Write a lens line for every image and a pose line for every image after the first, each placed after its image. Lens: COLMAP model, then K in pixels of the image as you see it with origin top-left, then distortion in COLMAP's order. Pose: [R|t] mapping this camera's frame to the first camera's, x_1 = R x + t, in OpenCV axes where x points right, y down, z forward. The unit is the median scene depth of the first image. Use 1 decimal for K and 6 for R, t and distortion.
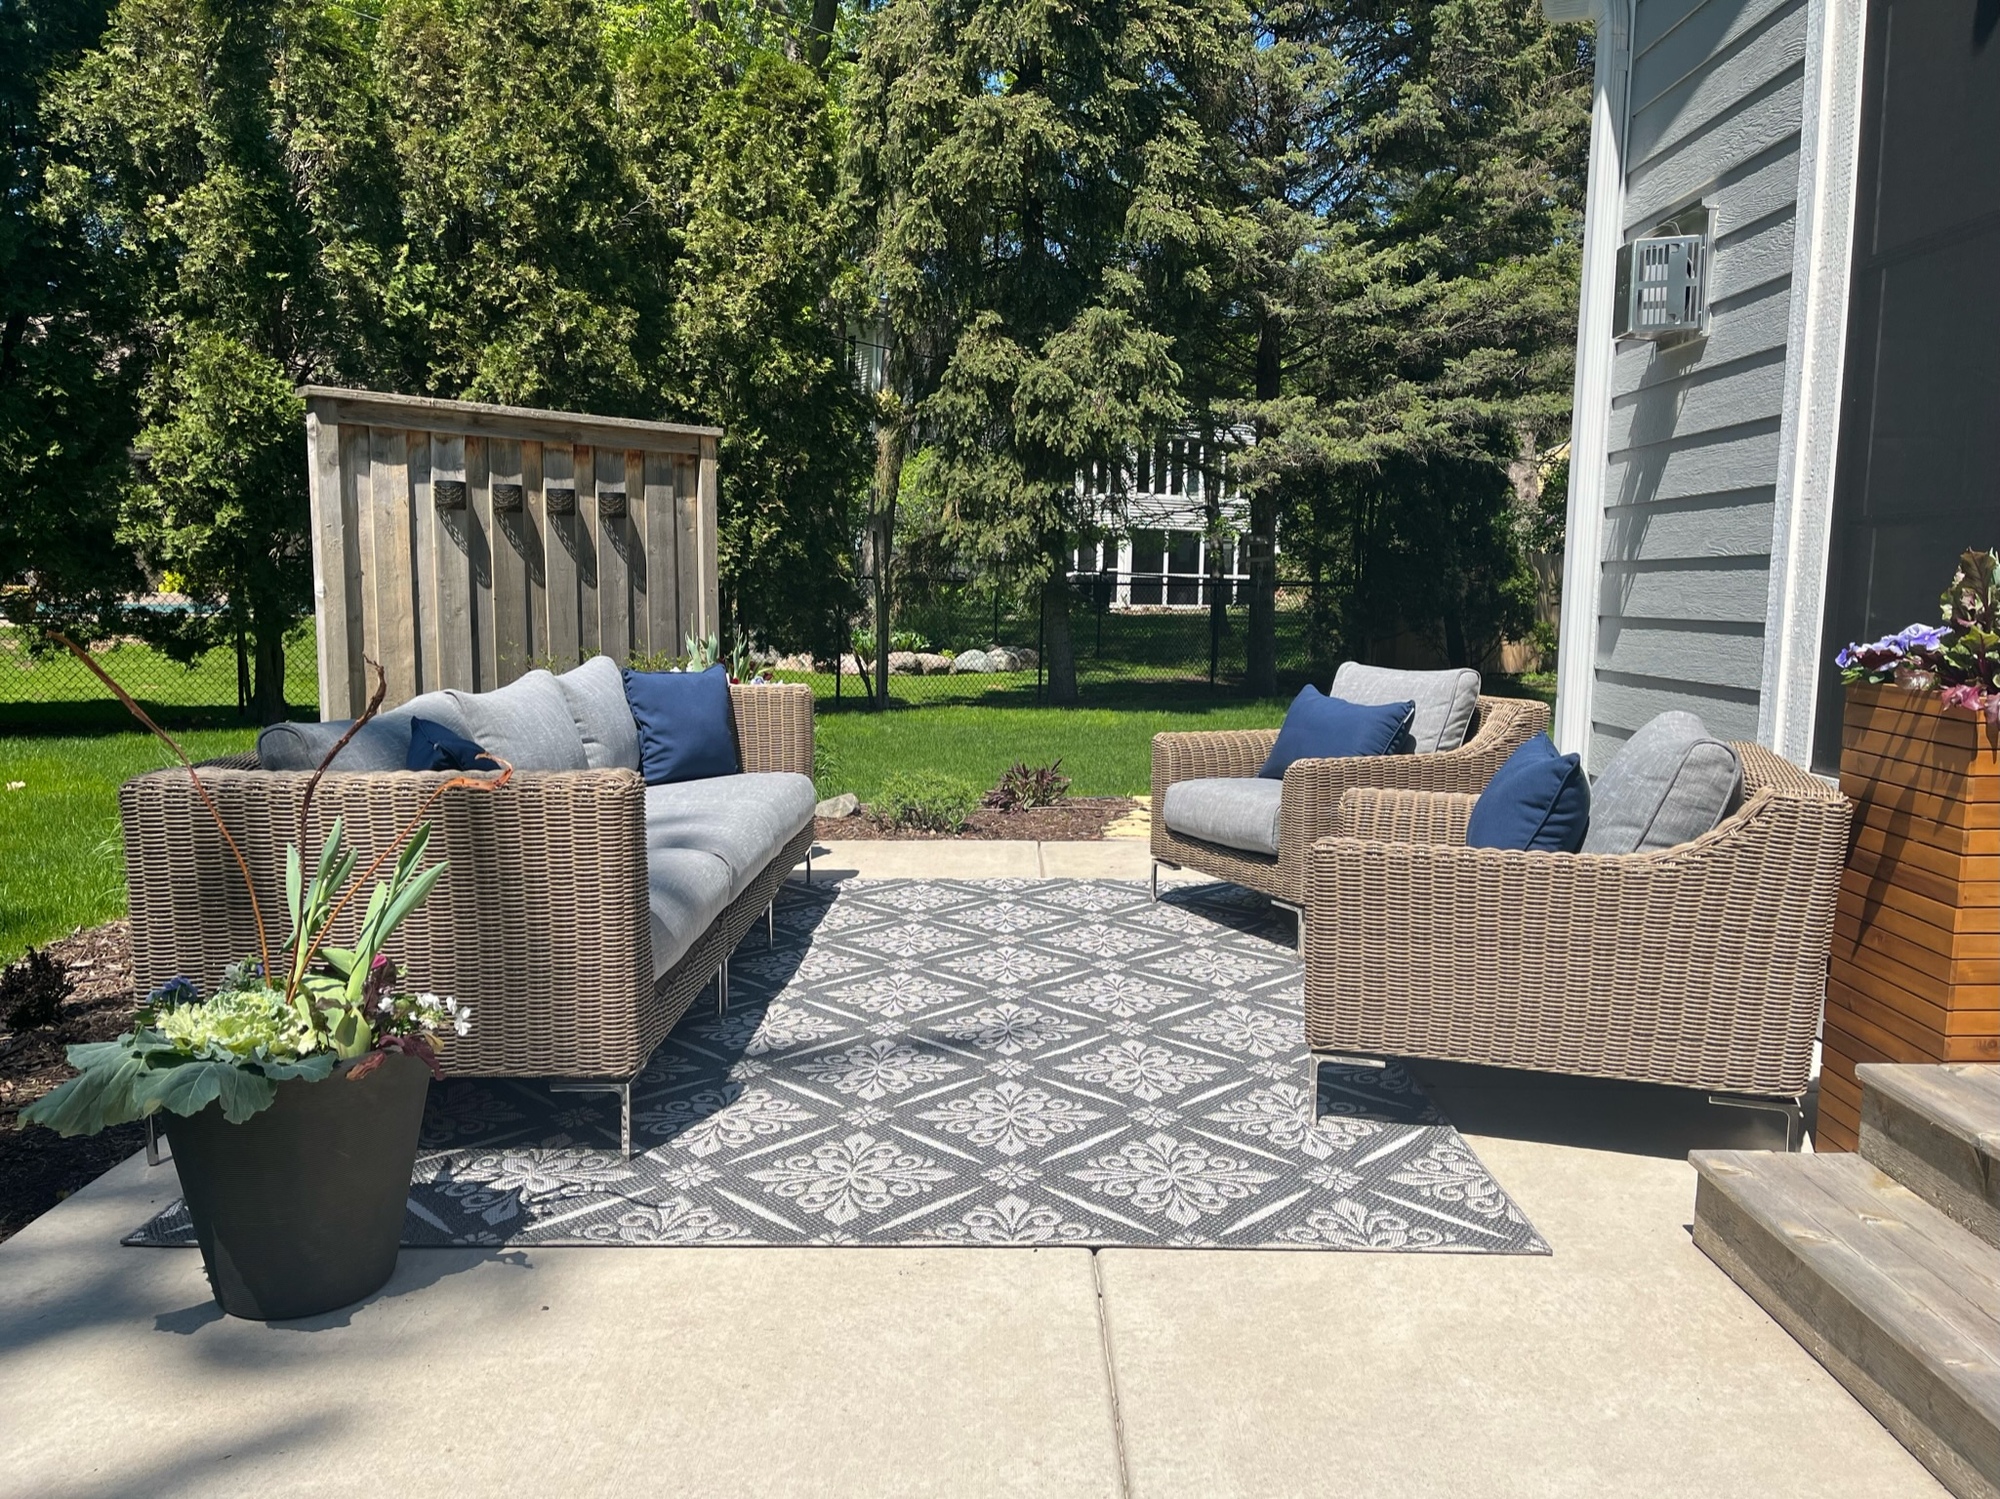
lens RADIAL K [[1517.1, 0, 1003.9], [0, 1517.1, 751.9], [0, 0, 1]] dist [0.048743, -0.058655]
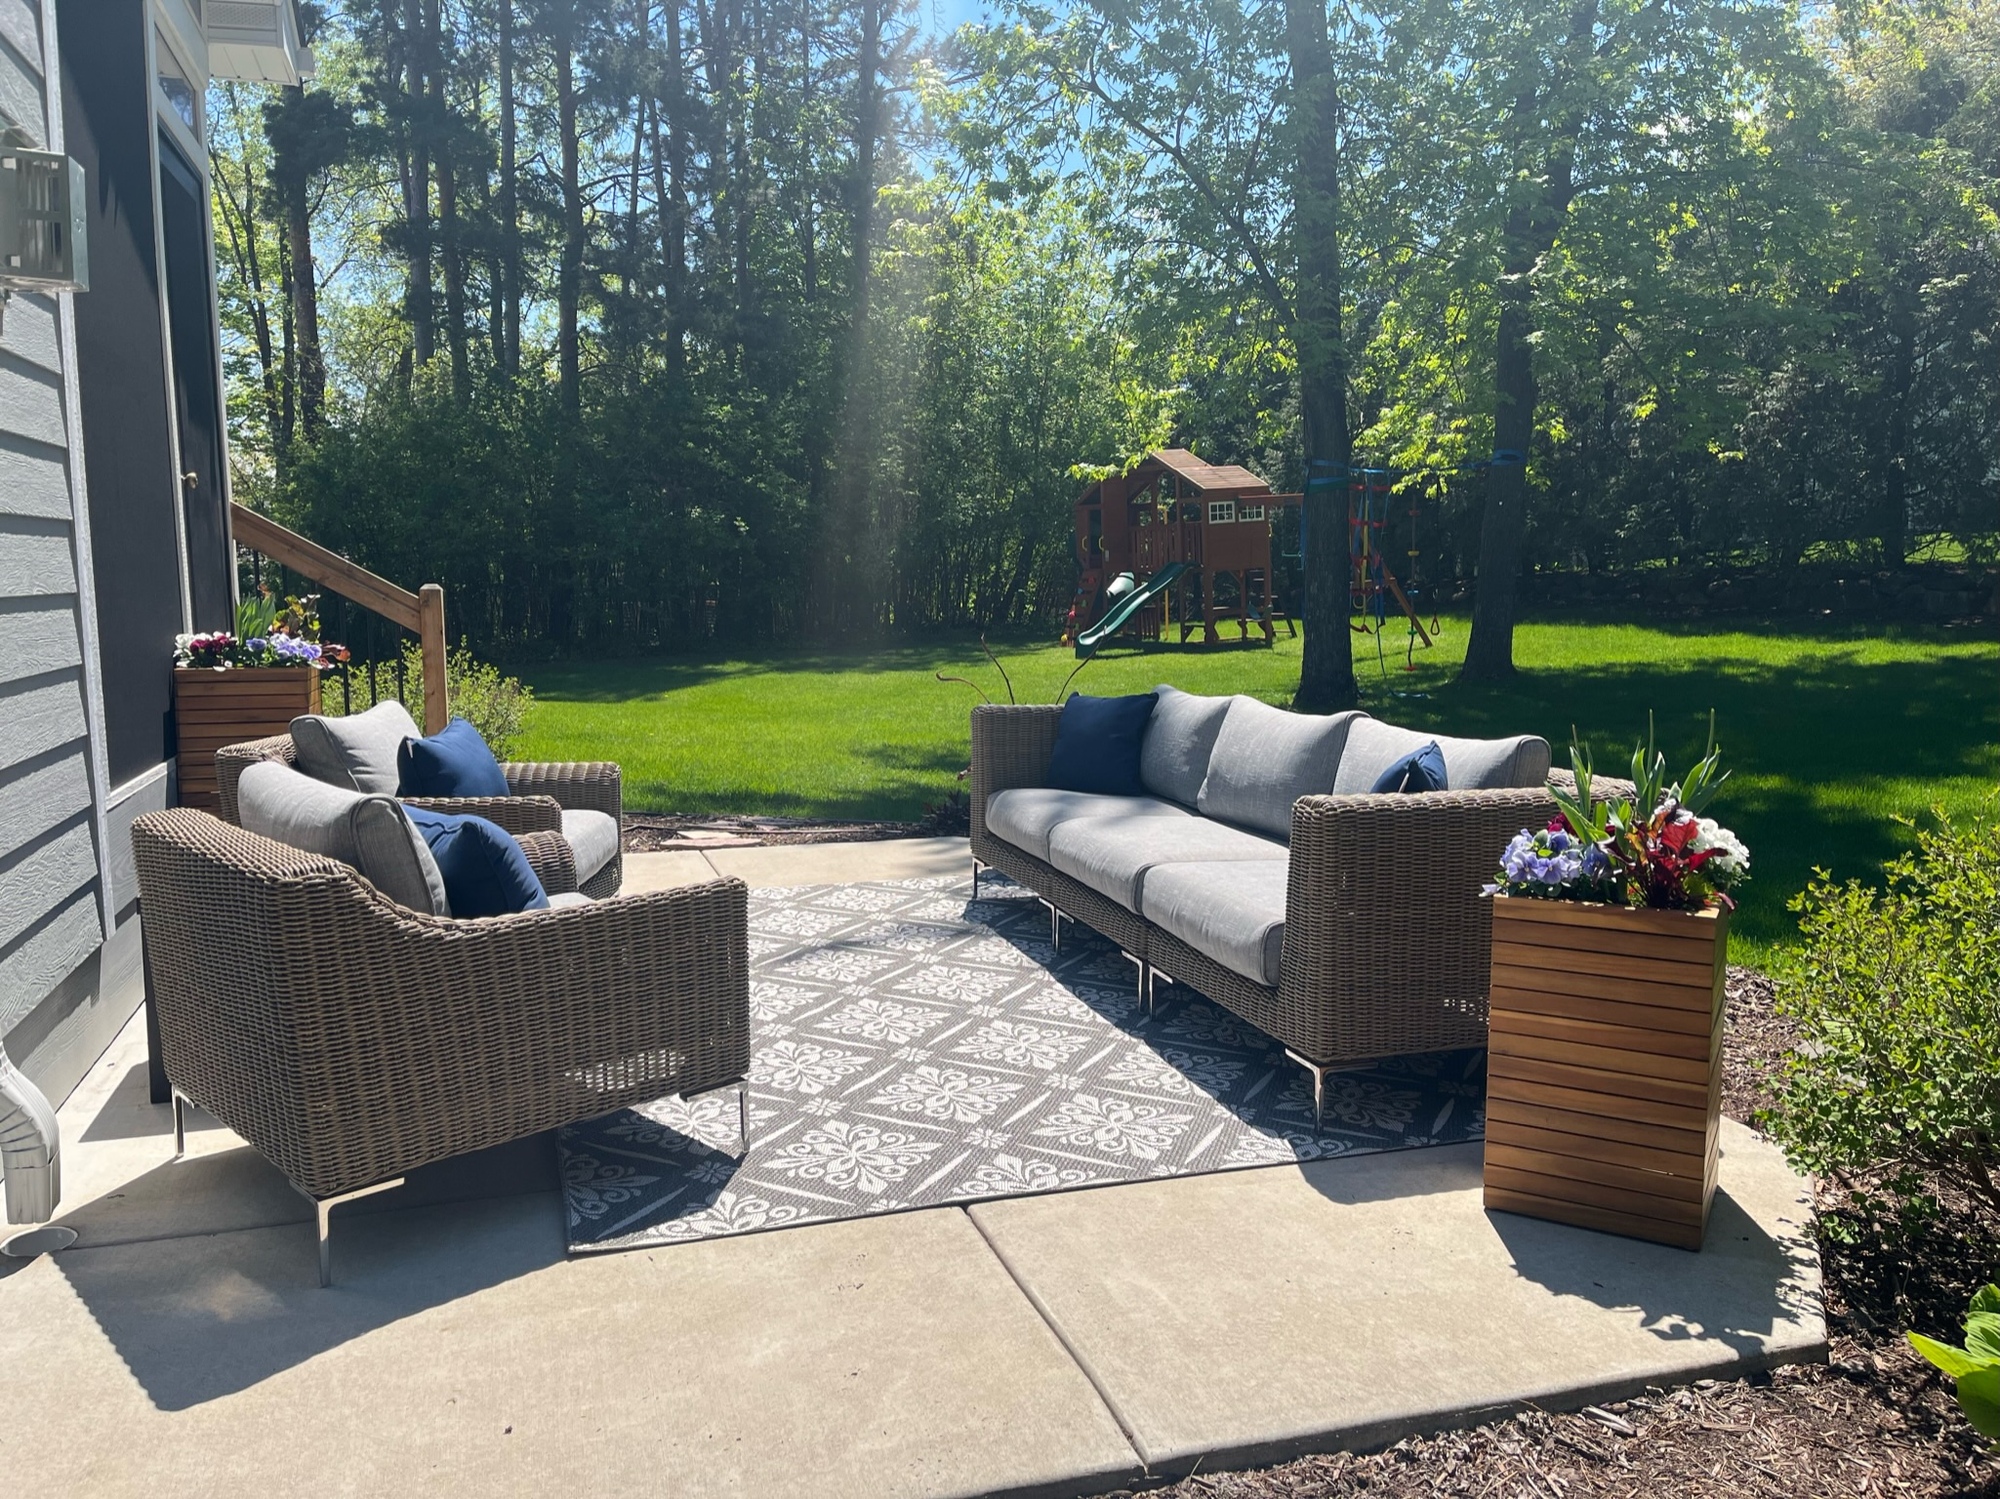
lens RADIAL K [[1498.4, 0, 1000.0], [0, 1498.4, 749.5], [0, 0, 1]] dist [0.074219, -0.091013]
pose [[-0.952820, 0.022932, -0.302668, 0.069764], [-0.044210, 0.976024, 0.213124, -0.075288], [0.300299, 0.216450, -0.928962, 0.612047]]
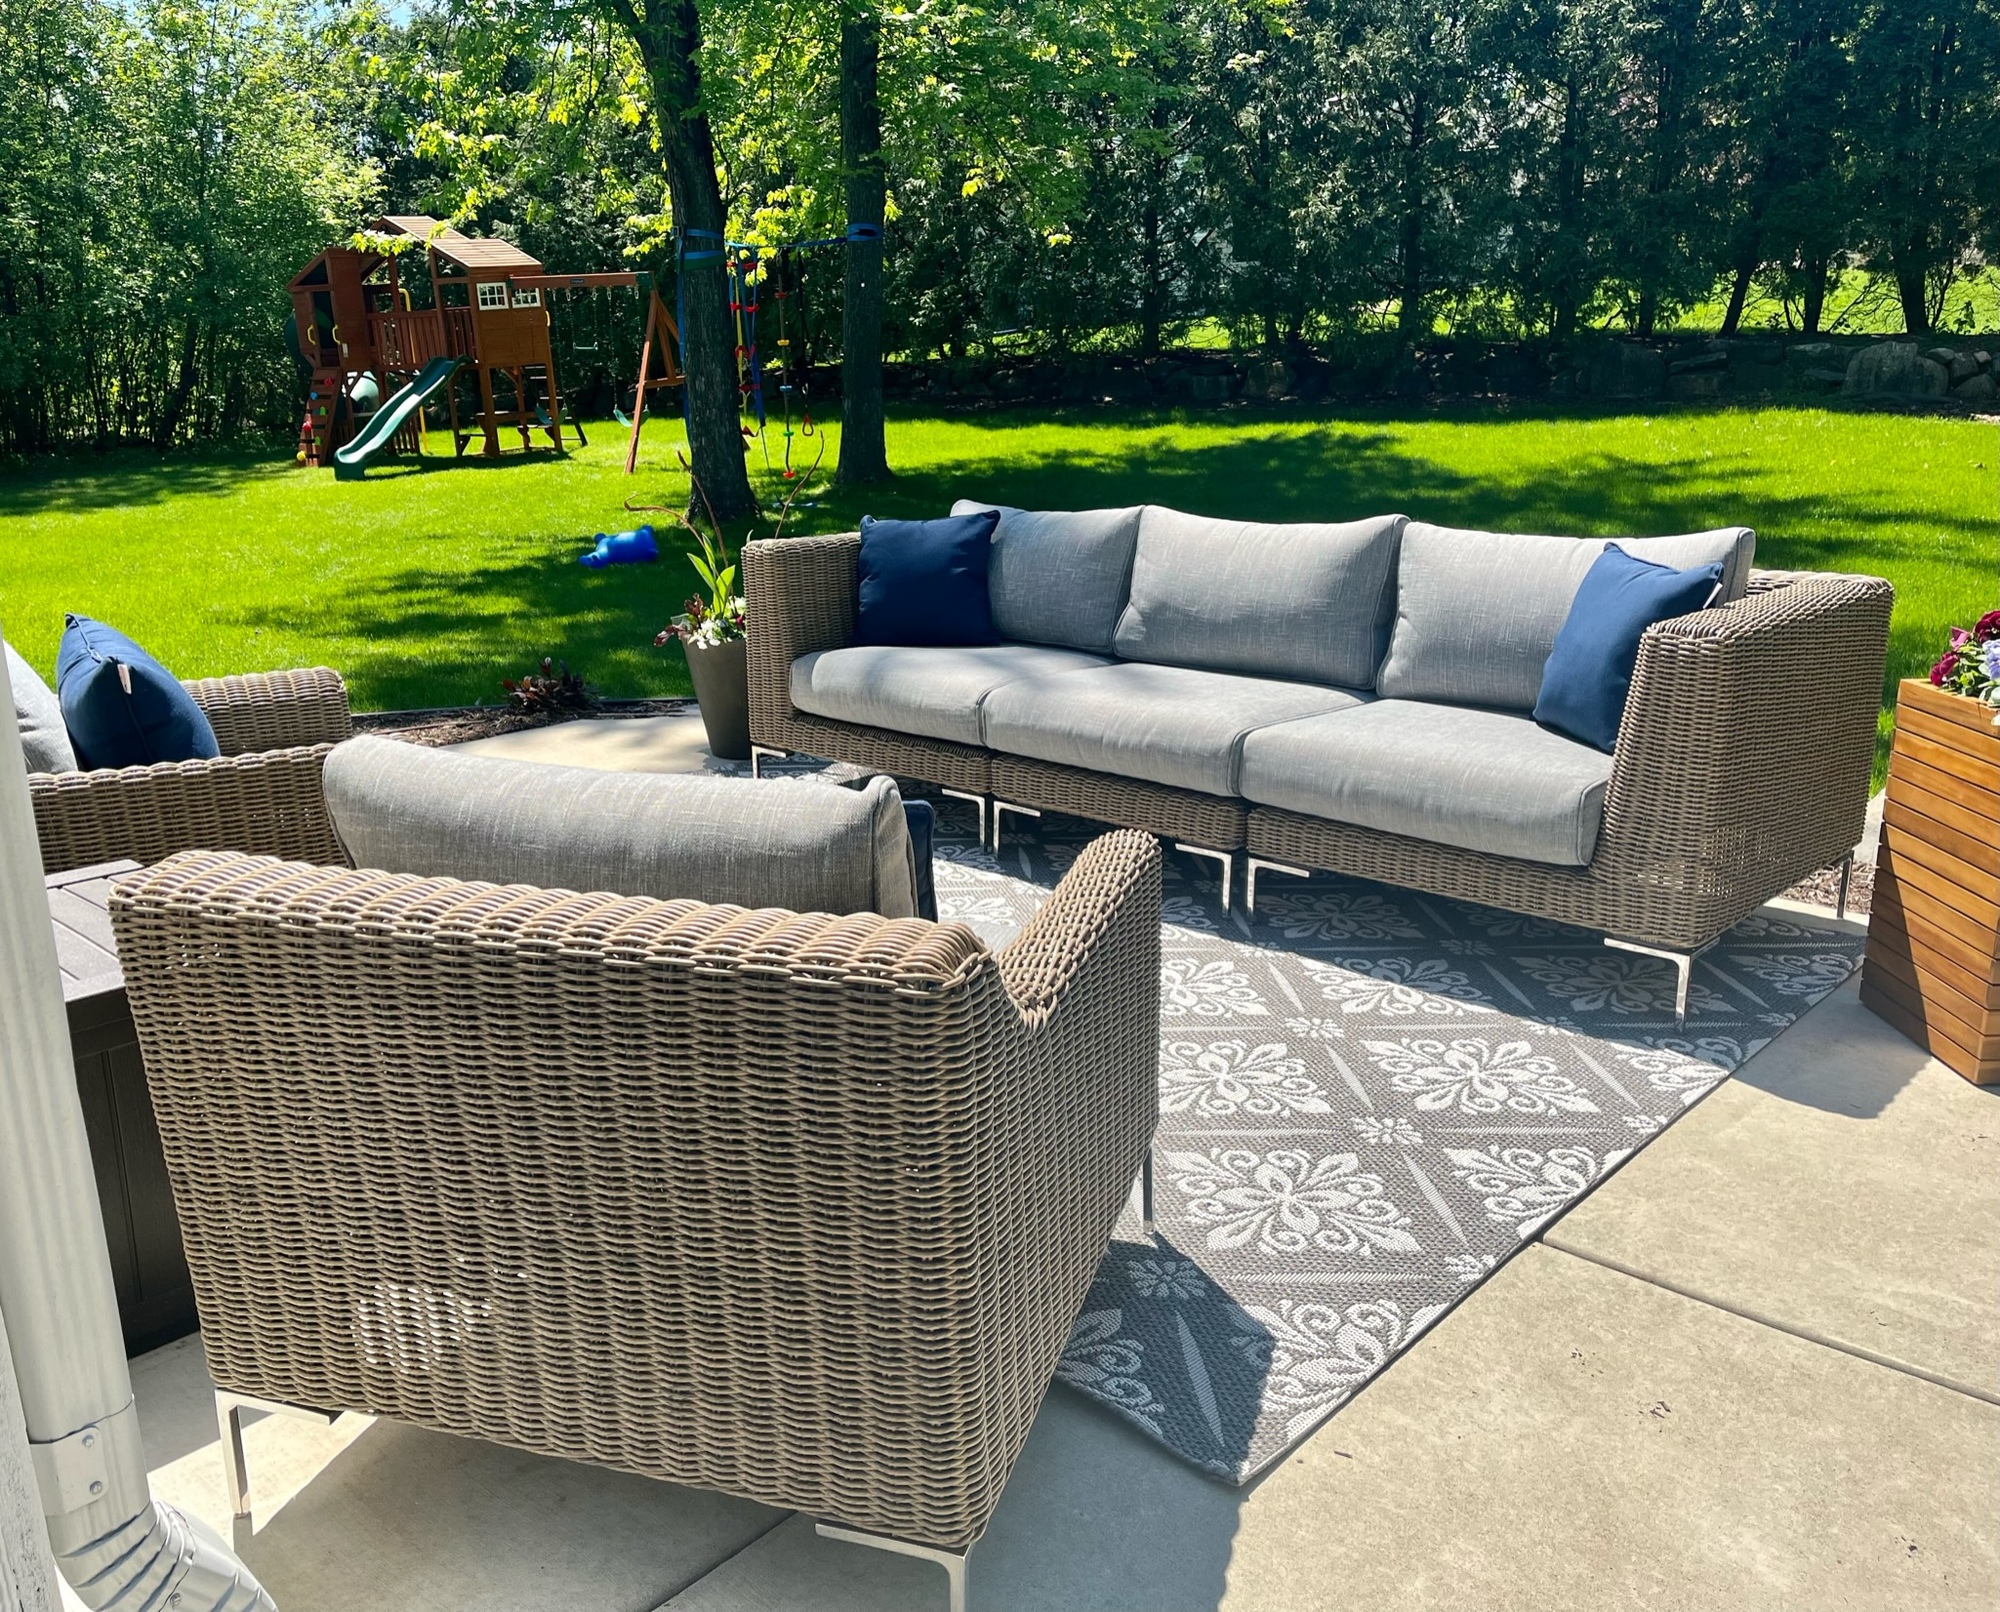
lens RADIAL K [[1616.6, 0, 933.4], [0, 1616.6, 765.5], [0, 0, 1]] dist [0.101554, -0.138774]
pose [[-0.710274, 0.171032, -0.682832, 0.162058], [-0.062758, 0.950785, 0.303428, -0.058100], [0.701123, 0.258370, -0.664584, 0.478270]]
